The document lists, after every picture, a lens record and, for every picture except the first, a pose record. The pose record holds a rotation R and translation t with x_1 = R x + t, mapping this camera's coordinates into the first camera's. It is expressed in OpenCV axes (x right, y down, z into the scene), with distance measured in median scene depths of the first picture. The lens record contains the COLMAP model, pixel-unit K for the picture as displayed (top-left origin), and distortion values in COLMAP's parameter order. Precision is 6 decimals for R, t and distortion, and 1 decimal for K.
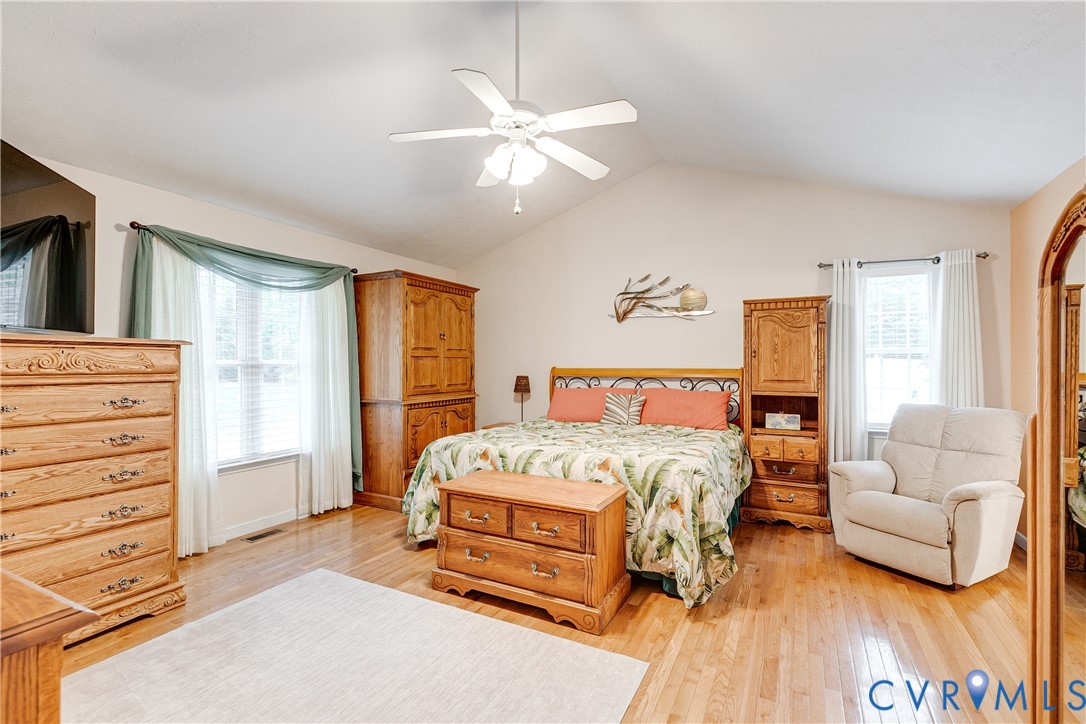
lens RADIAL K [[504.0, 0, 543.0], [0, 504.0, 362.0], [0, 0, 1]] dist [0.002714, -0.000293]
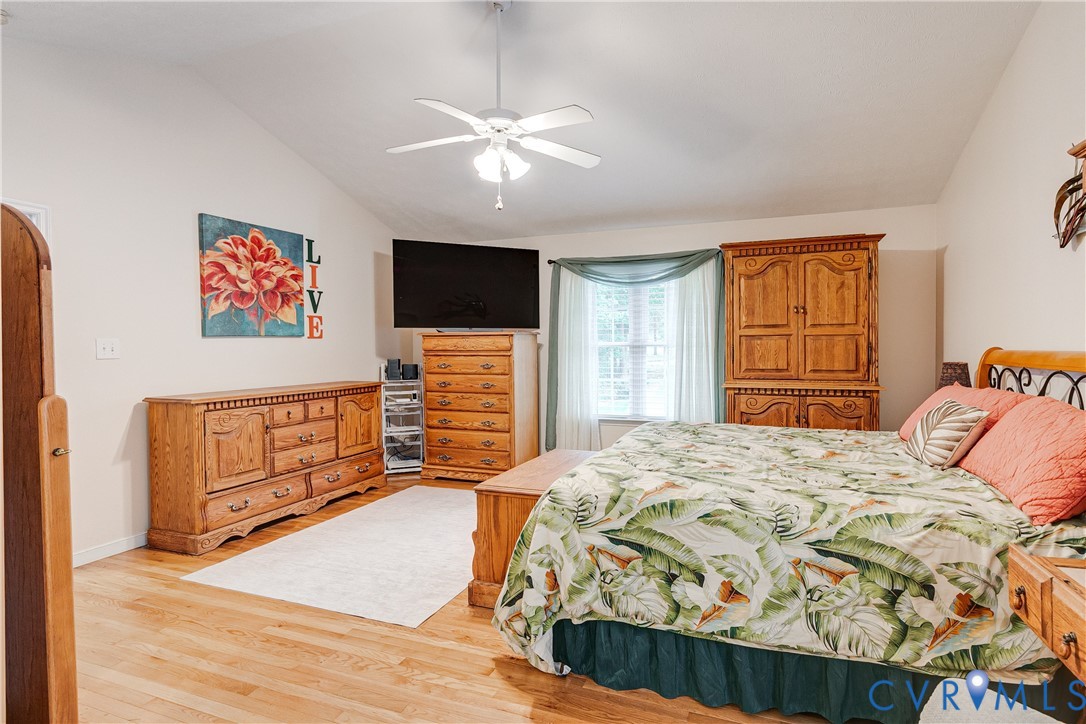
lens RADIAL K [[514.5, 0, 543.0], [0, 514.5, 362.0], [0, 0, 1]] dist [0.000155, 0.000001]
pose [[0.126556, 0.031273, -0.991466, 0.632005], [0.010222, 0.999409, 0.032828, 0.002200], [0.991907, -0.014289, 0.126161, 0.550383]]
